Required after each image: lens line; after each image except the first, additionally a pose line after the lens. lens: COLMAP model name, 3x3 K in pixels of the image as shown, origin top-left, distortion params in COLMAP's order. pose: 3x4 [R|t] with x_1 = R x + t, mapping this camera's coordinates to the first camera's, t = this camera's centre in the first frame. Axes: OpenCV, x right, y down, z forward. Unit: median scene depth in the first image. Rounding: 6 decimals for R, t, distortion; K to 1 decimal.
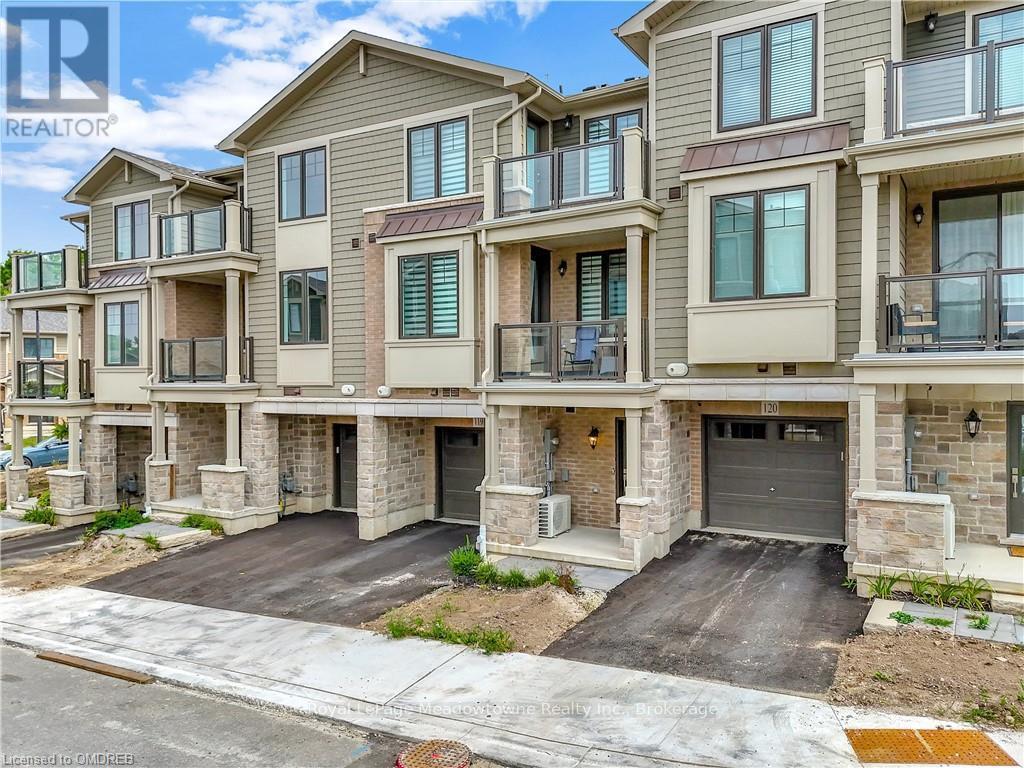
lens RADIAL K [[770.9, 0, 507.7], [0, 770.9, 383.5], [0, 0, 1]] dist [0.070655, -0.066339]
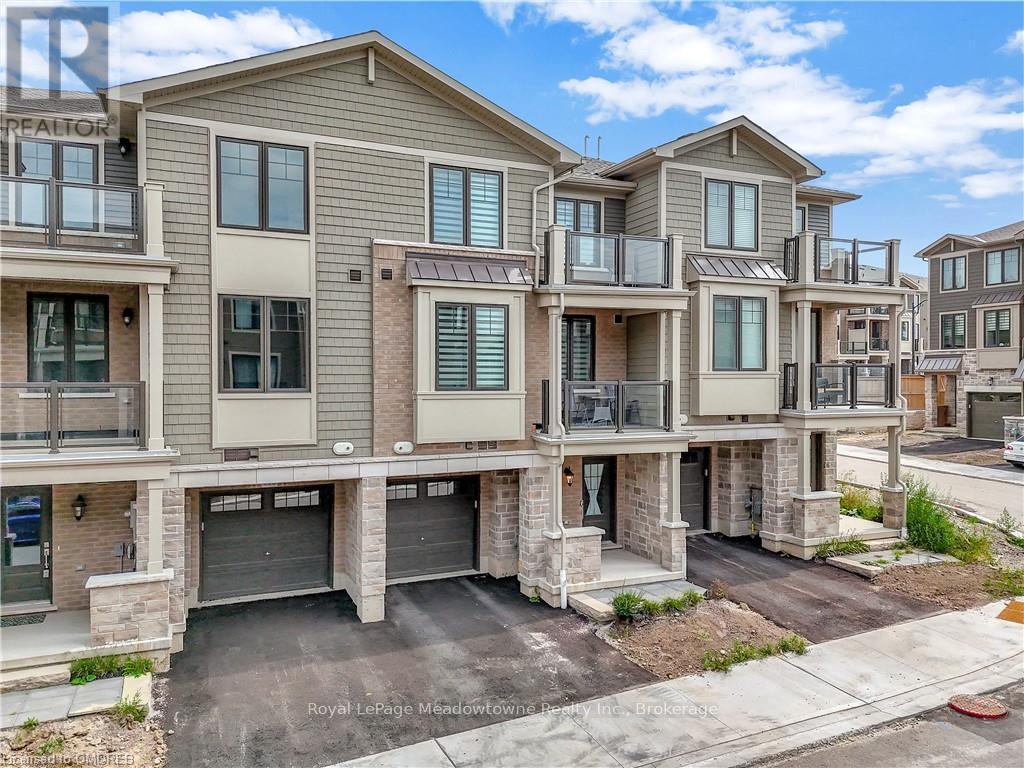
lens RADIAL K [[770.9, 0, 507.7], [0, 770.9, 383.5], [0, 0, 1]] dist [0.070655, -0.066339]
pose [[0.570889, -0.002138, 0.821025, -0.966764], [0.003363, 0.999994, 0.000266, -0.075341], [-0.821020, 0.002609, 0.570893, 0.458831]]
